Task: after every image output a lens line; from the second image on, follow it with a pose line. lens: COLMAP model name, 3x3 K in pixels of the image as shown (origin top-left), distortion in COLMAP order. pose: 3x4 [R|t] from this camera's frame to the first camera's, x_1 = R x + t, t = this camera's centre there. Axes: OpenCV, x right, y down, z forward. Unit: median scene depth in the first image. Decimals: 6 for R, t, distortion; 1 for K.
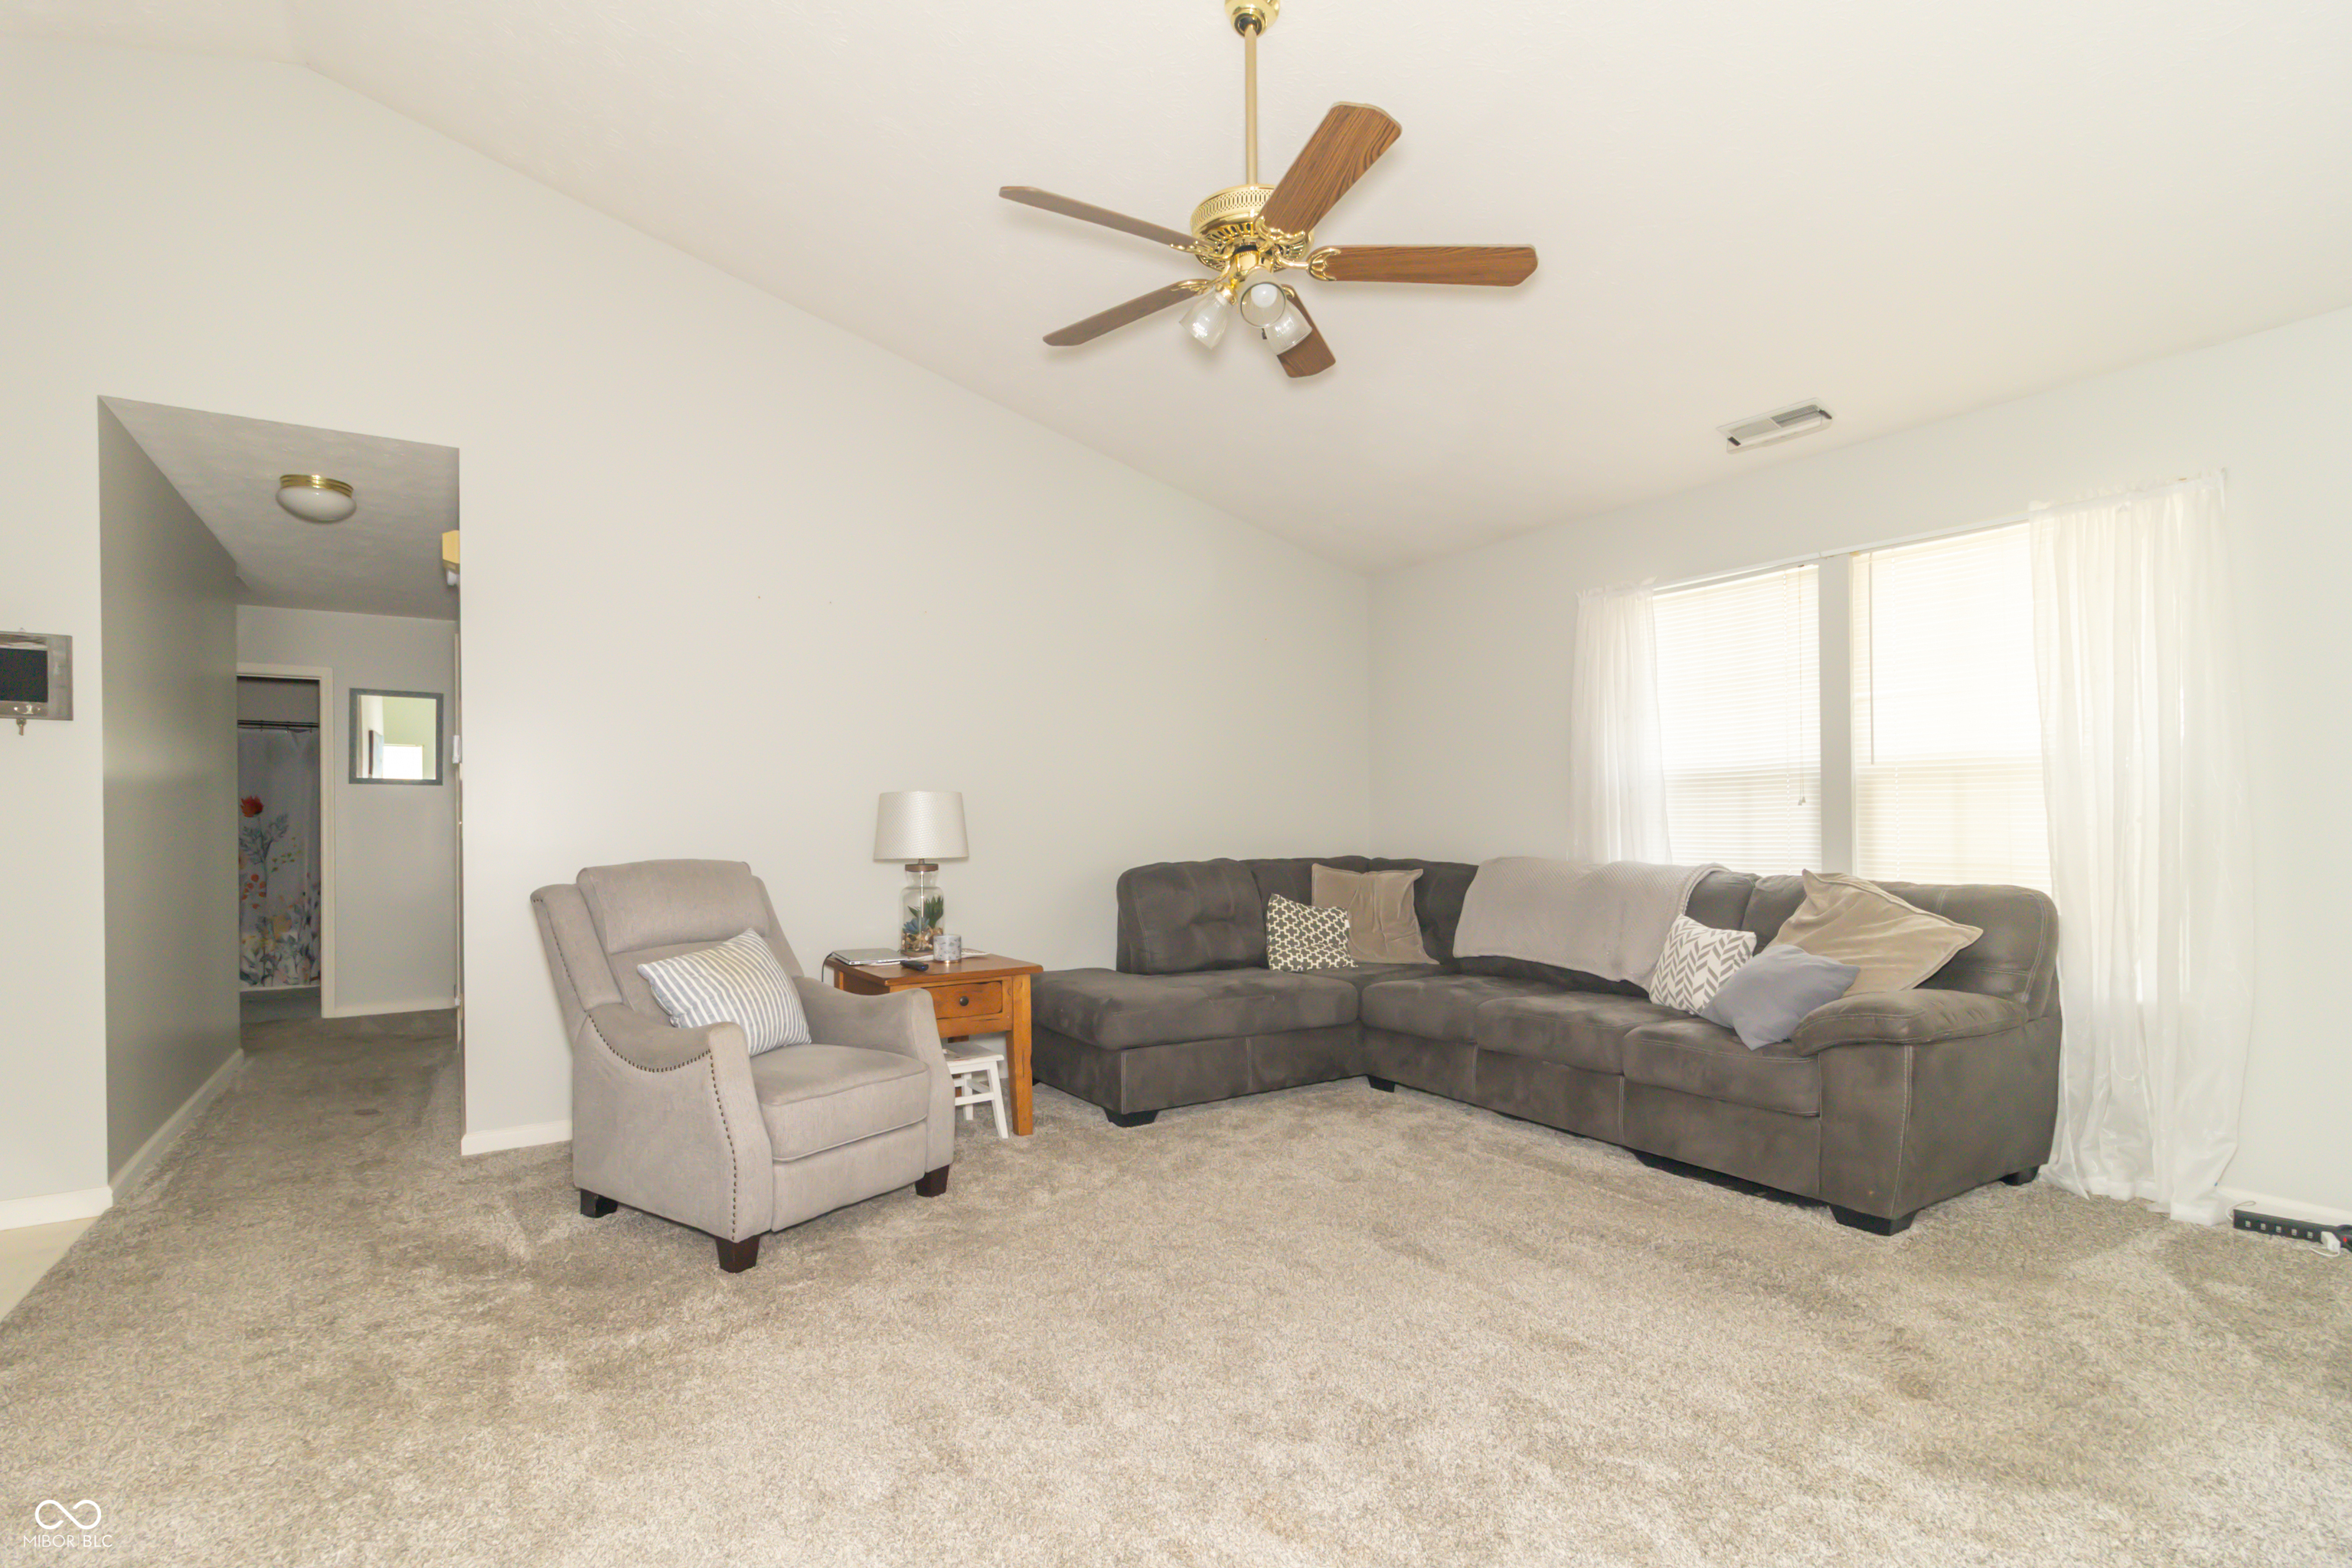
lens RADIAL K [[1105.4, 0, 1173.2], [0, 1105.4, 833.5], [0, 0, 1]] dist [-0.000989, -0.000136]
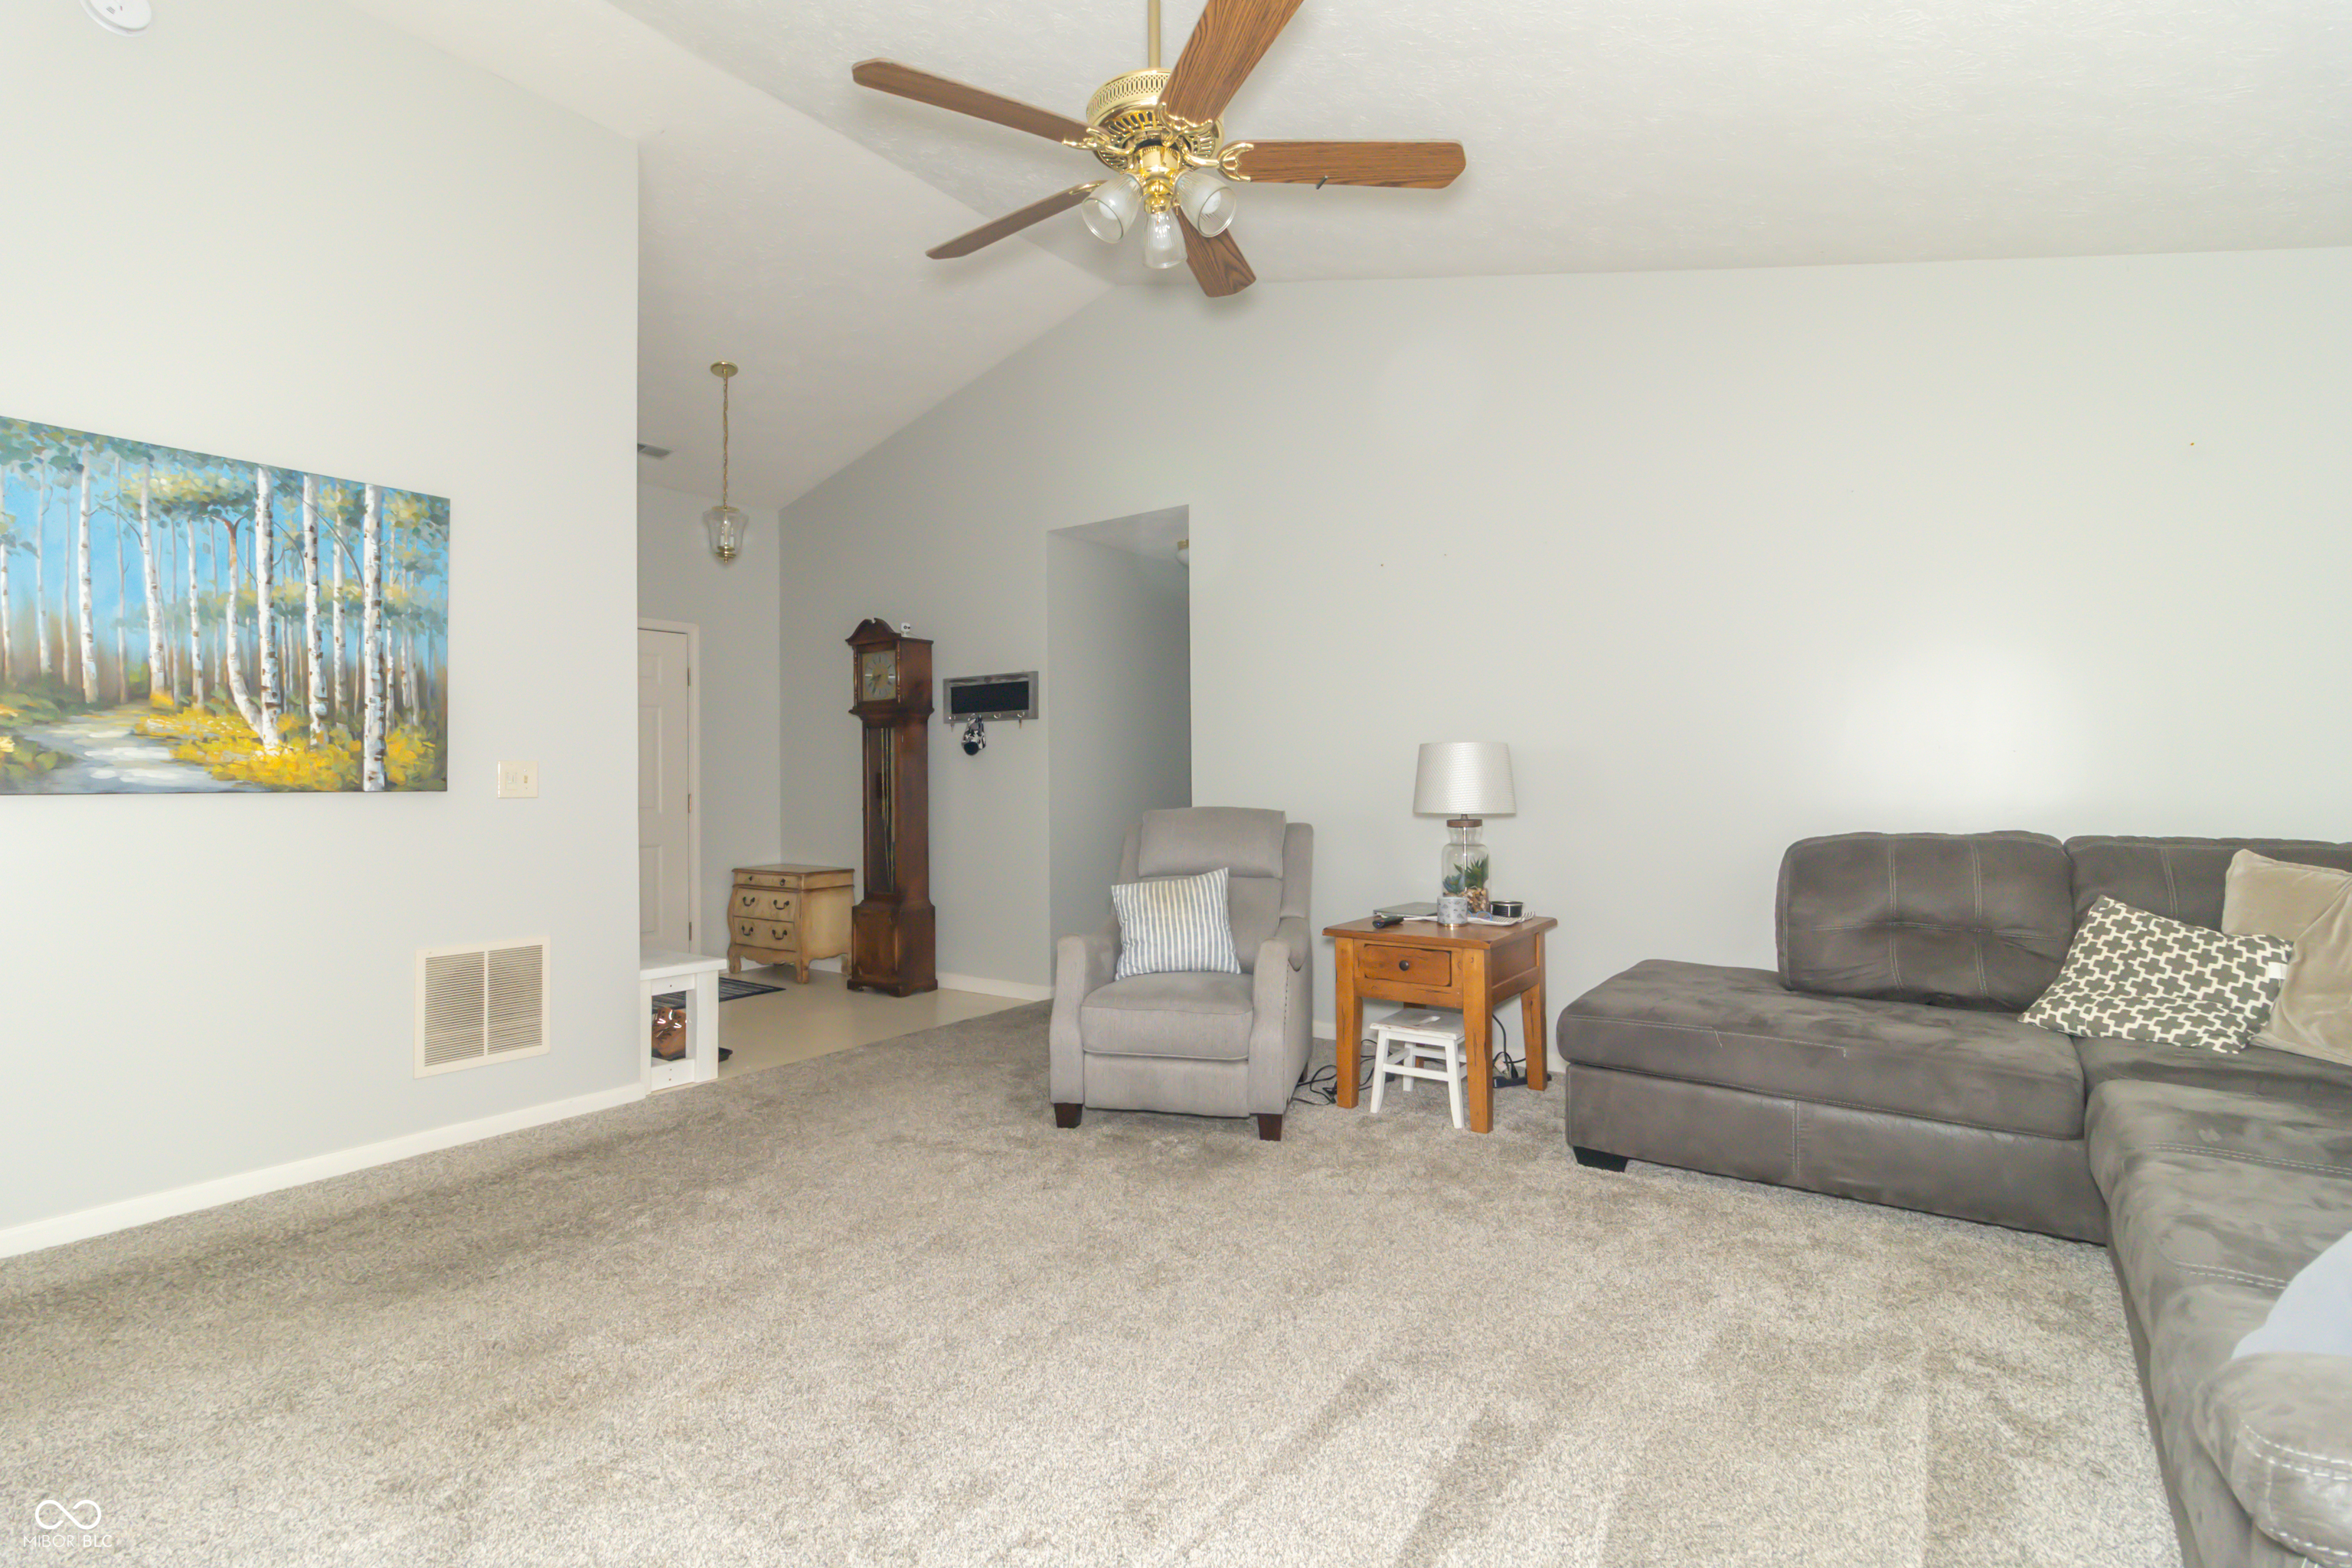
lens RADIAL K [[1102.0, 0, 1175.2], [0, 1102.0, 772.5], [0, 0, 1]] dist [-0.000203, 0.000006]
pose [[0.367702, 0.000604, -0.929943, 0.599368], [-0.000986, 0.999999, 0.000260, -0.013740], [0.929943, 0.000821, 0.367702, 0.454225]]
